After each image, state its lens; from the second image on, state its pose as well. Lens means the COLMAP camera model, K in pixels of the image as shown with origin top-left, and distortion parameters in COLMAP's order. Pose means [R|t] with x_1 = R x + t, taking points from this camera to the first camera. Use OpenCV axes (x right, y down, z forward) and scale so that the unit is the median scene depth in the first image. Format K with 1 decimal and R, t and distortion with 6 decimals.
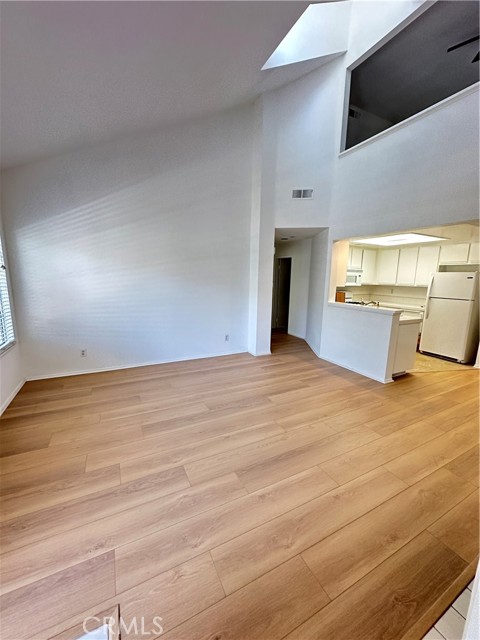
lens RADIAL K [[255.0, 0, 240.0], [0, 255.0, 320.0], [0, 0, 1]] dist [-0.001808, -0.000147]
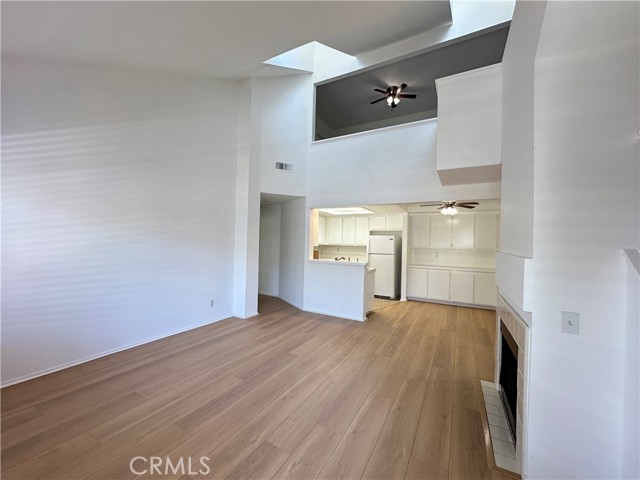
lens RADIAL K [[255.0, 0, 320.0], [0, 255.0, 240.0], [0, 0, 1]] dist [-0.001808, -0.000147]
pose [[0.829009, 0.006842, 0.559194, -0.285800], [0.085333, 0.986668, -0.138579, 0.007531], [-0.552687, 0.162601, 0.817373, 0.022957]]
